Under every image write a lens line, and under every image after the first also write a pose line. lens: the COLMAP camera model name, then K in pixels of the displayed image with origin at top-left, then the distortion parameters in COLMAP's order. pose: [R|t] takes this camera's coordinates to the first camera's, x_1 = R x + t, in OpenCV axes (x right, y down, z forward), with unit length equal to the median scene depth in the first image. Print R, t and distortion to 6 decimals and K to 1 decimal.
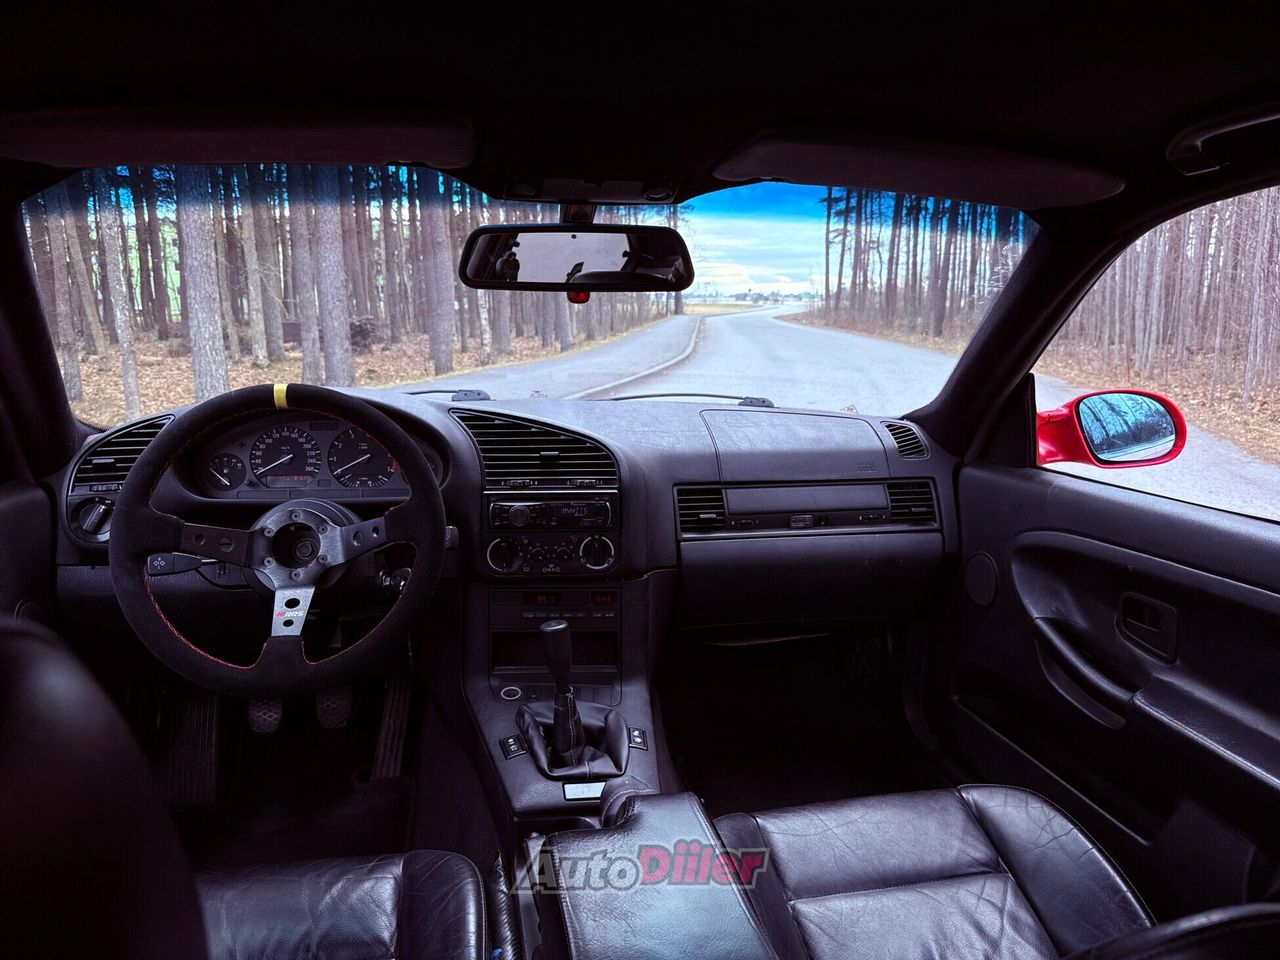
lens RADIAL K [[910.5, 0, 646.8], [0, 910.5, 473.8], [0, 0, 1]] dist [0.057158, -0.071434]
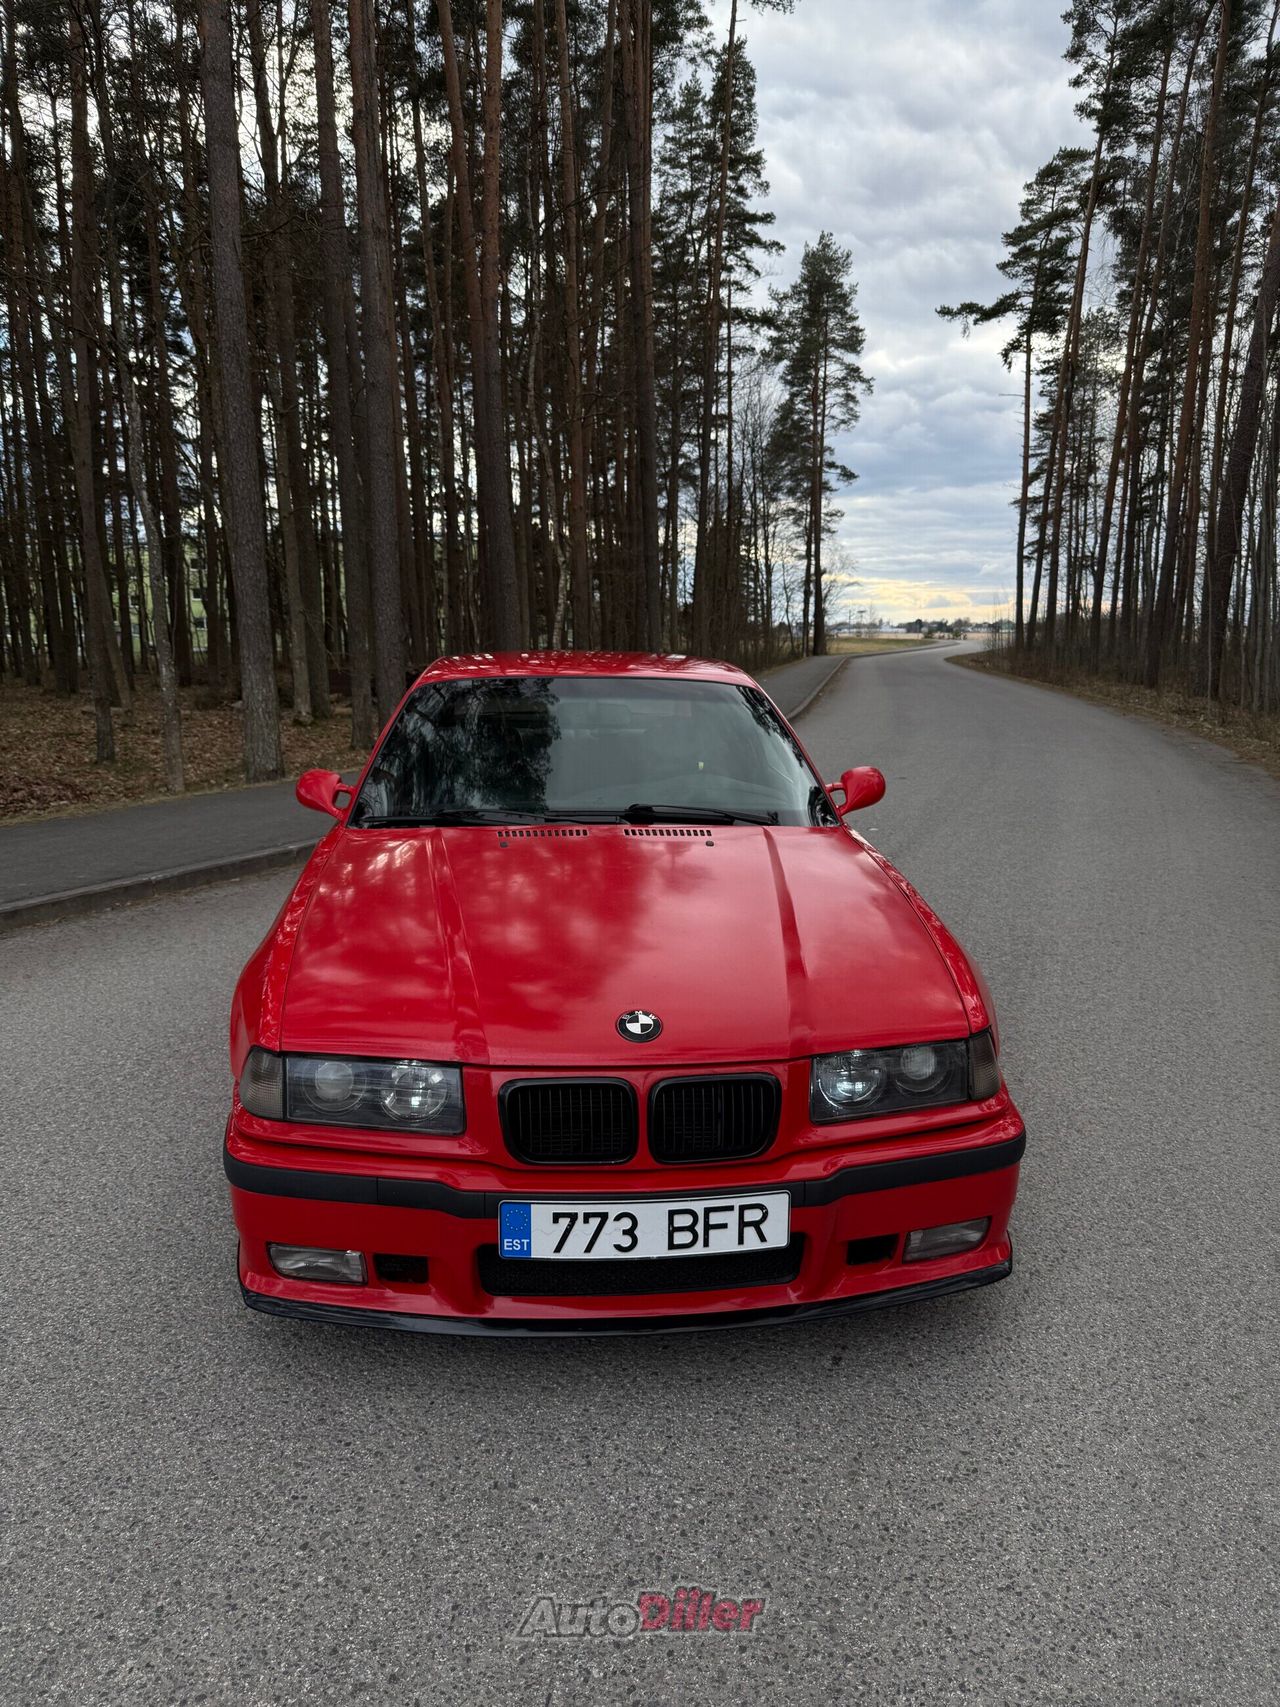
lens RADIAL K [[1214.2, 0, 630.3], [0, 1214.2, 845.8], [0, 0, 1]] dist [0.057158, -0.071434]
pose [[0.992019, 0.019798, -0.124522, 0.451902], [-0.021518, 0.999690, -0.012486, 0.091657], [0.124237, 0.015066, 0.992138, -1.531070]]
